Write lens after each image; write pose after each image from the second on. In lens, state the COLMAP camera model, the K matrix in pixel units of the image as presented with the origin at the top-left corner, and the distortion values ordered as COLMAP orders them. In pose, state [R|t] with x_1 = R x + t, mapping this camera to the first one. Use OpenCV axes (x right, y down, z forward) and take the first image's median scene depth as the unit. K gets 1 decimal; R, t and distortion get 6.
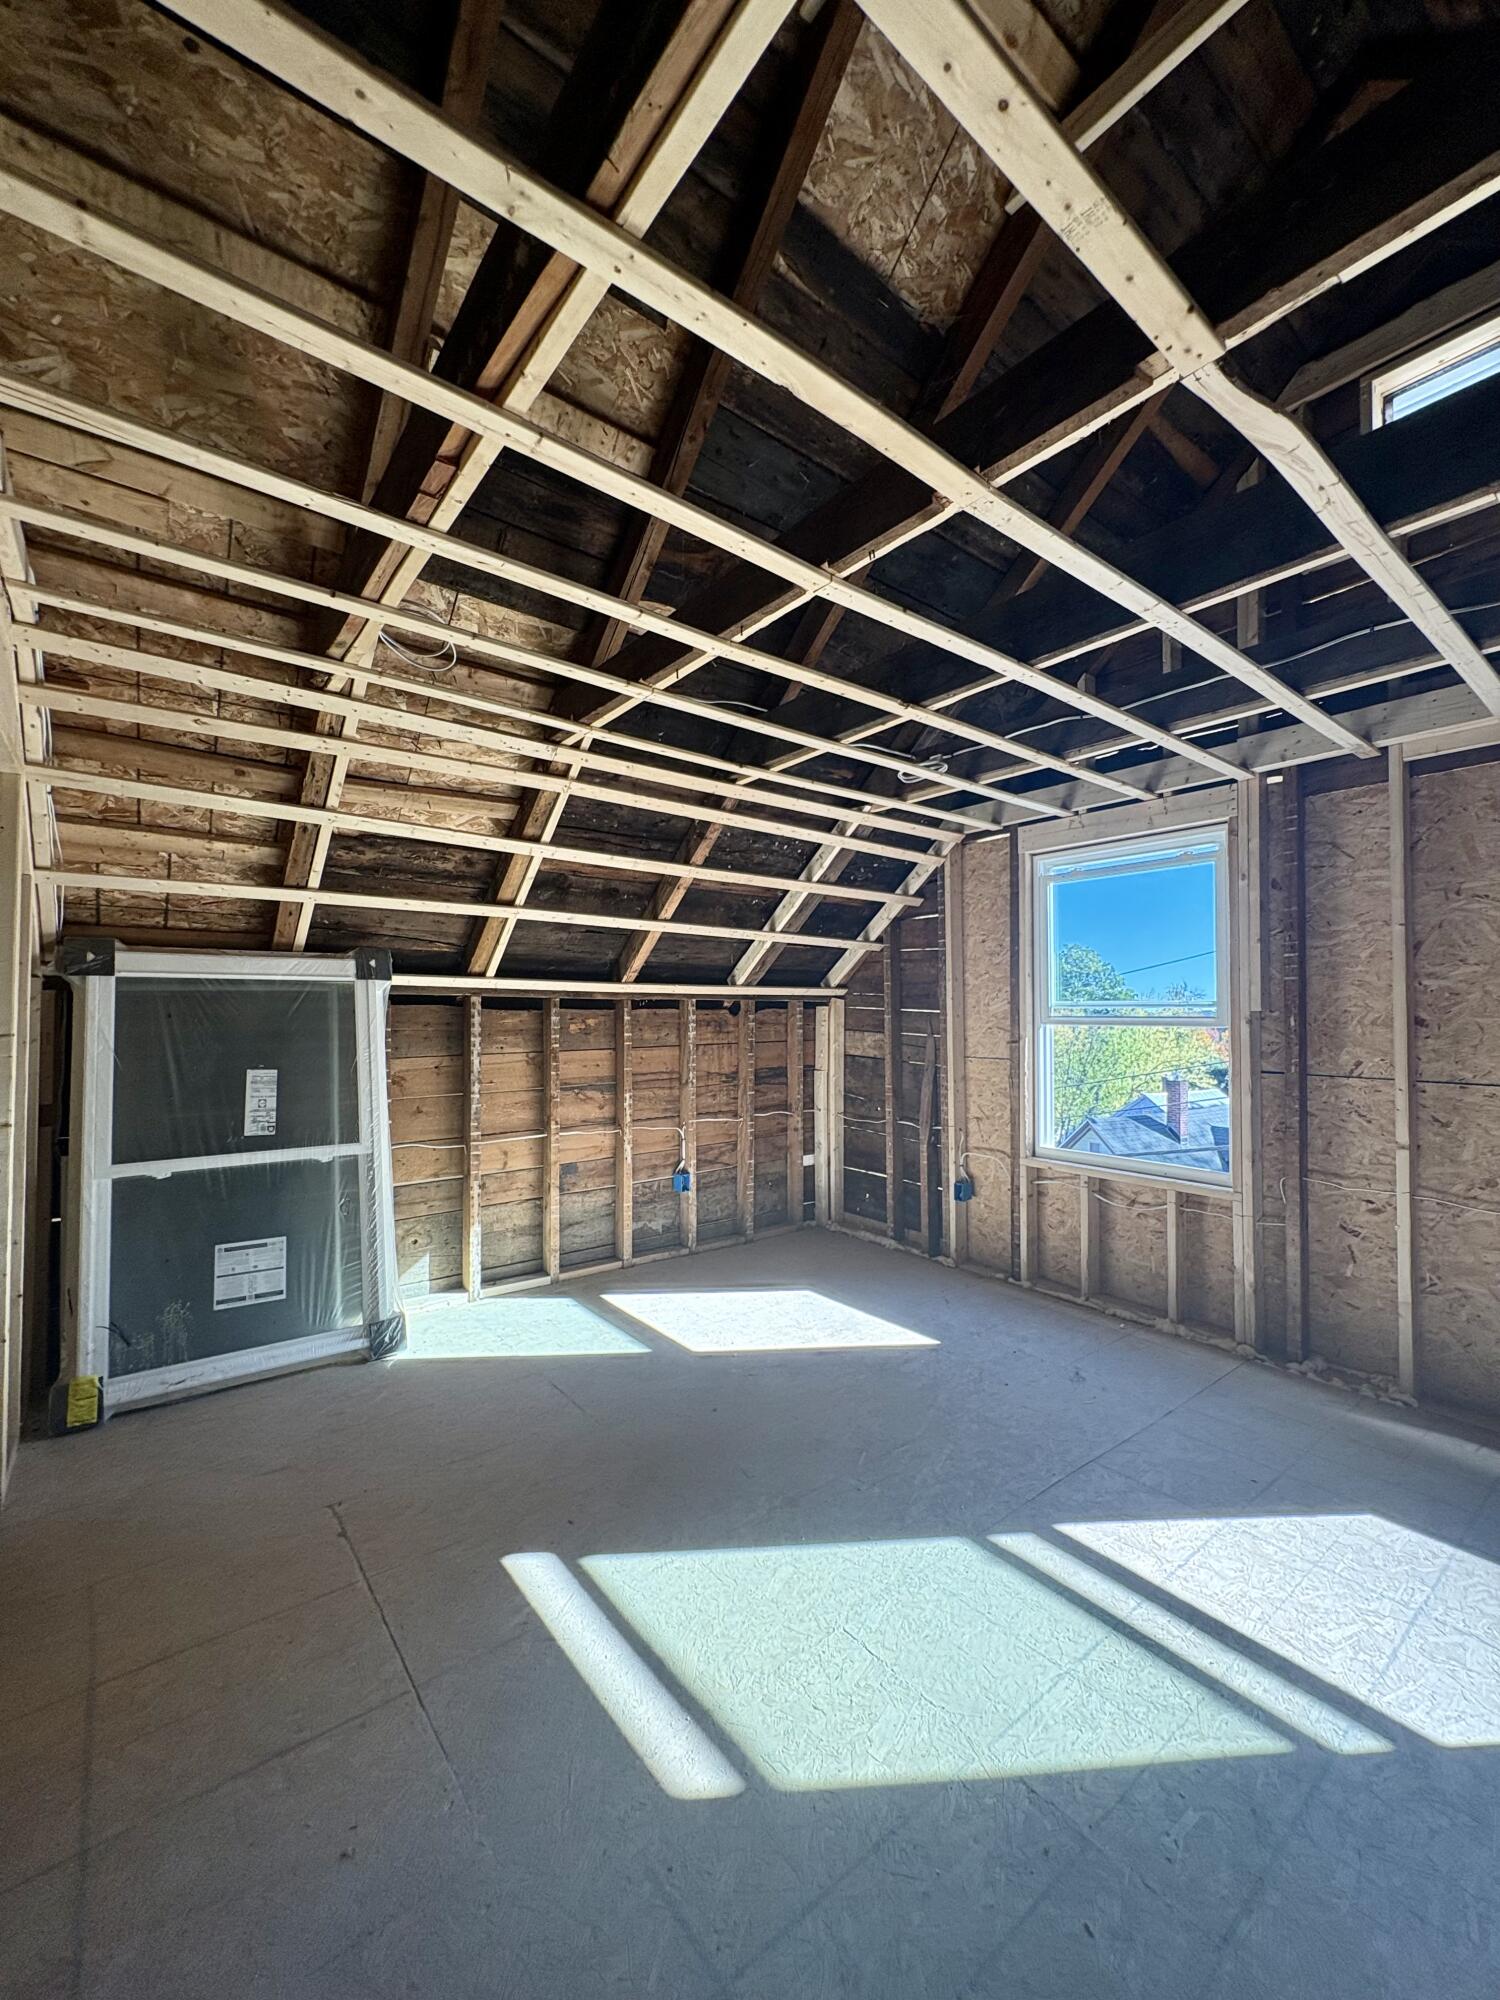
lens RADIAL K [[805.8, 0, 745.8], [0, 805.8, 997.1], [0, 0, 1]] dist [-0.000767, 0.000385]
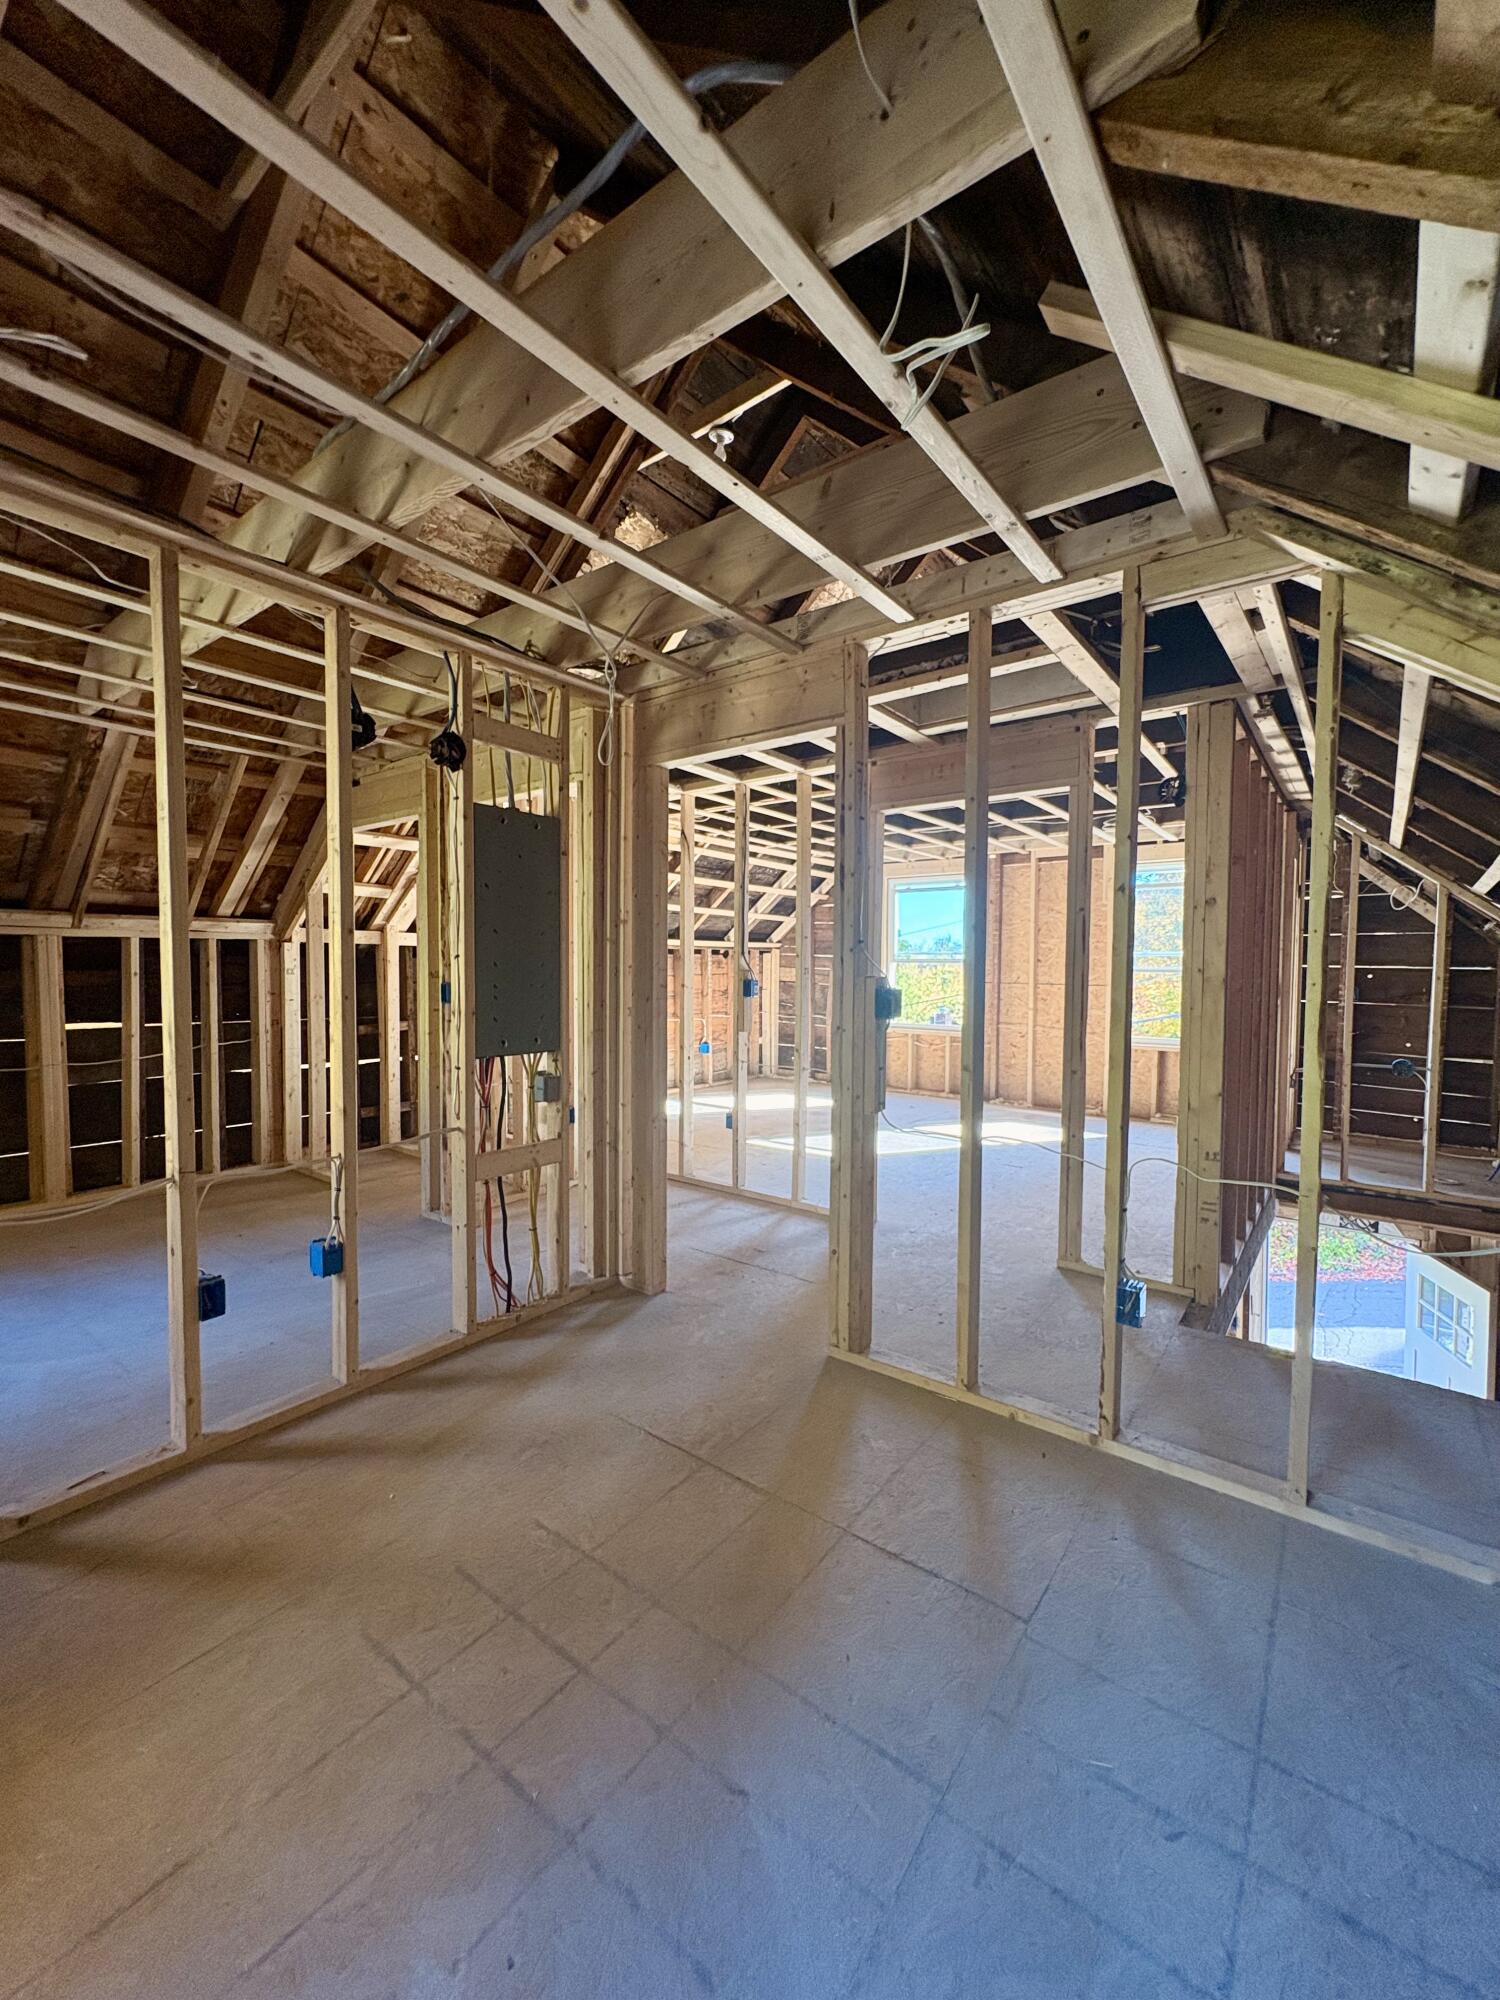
lens RADIAL K [[805.8, 0, 751.6], [0, 805.8, 991.3], [0, 0, 1]] dist [-0.000767, 0.000385]
pose [[0.966609, -0.006928, 0.256161, -0.563038], [-0.007975, 0.998337, 0.057095, -0.008810], [-0.256130, -0.057231, 0.964947, -1.000133]]
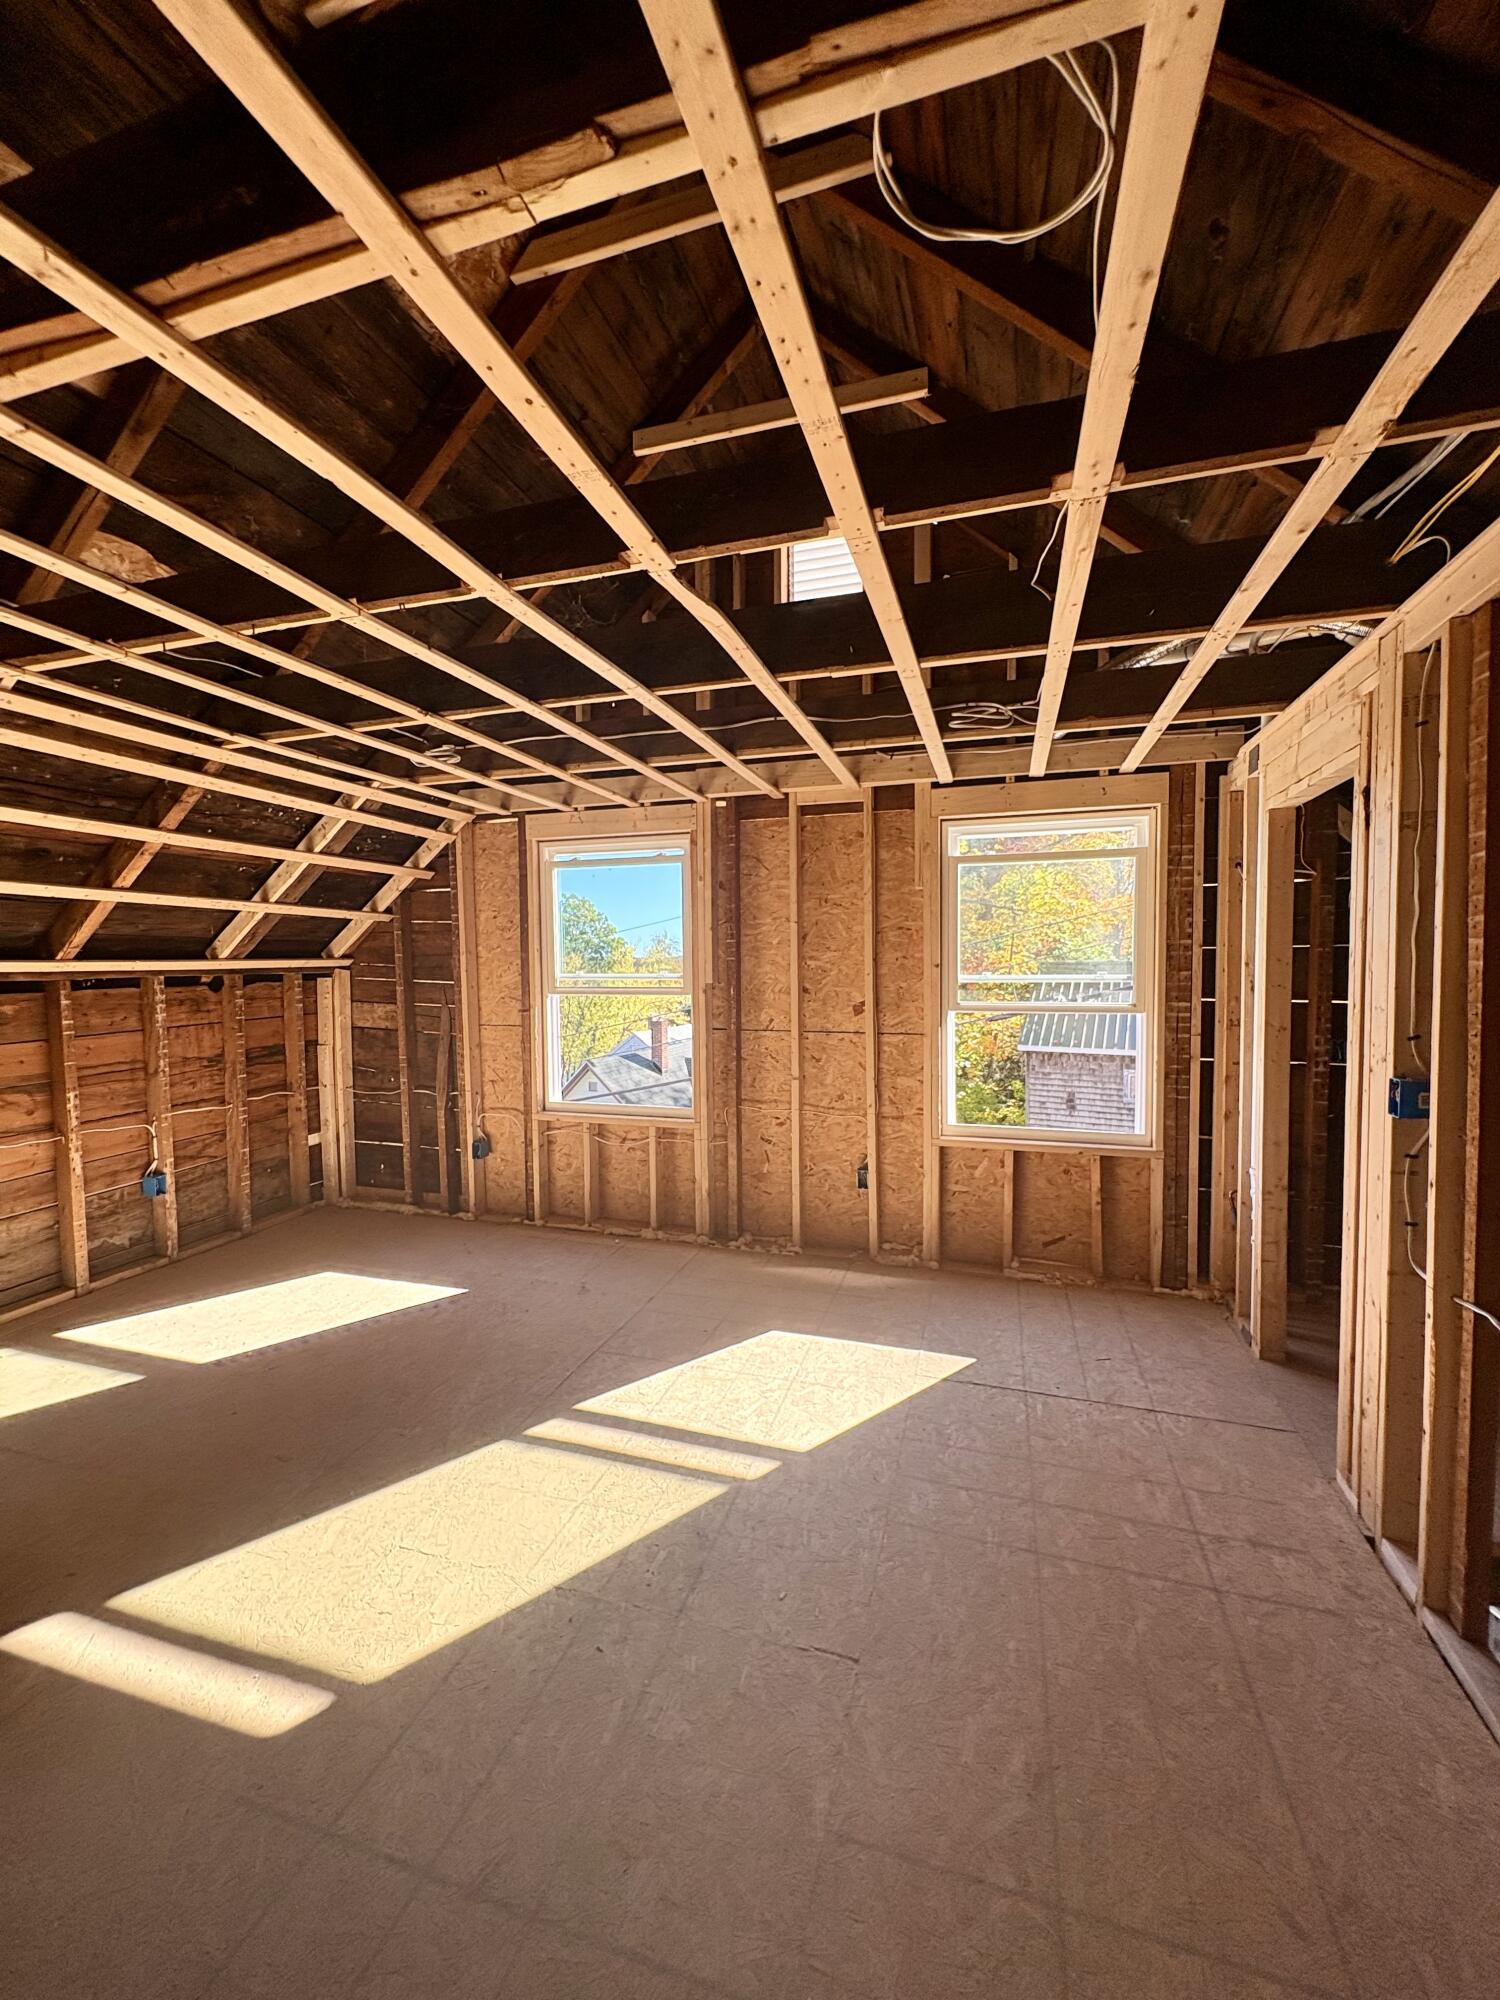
lens RADIAL K [[805.8, 0, 753.3], [0, 805.8, 996.9], [0, 0, 1]] dist [-0.000767, 0.000385]
pose [[0.821062, -0.036753, 0.569655, -0.046134], [-0.001059, 0.997825, 0.065904, -0.042285], [-0.570838, -0.054714, 0.819238, -0.099629]]
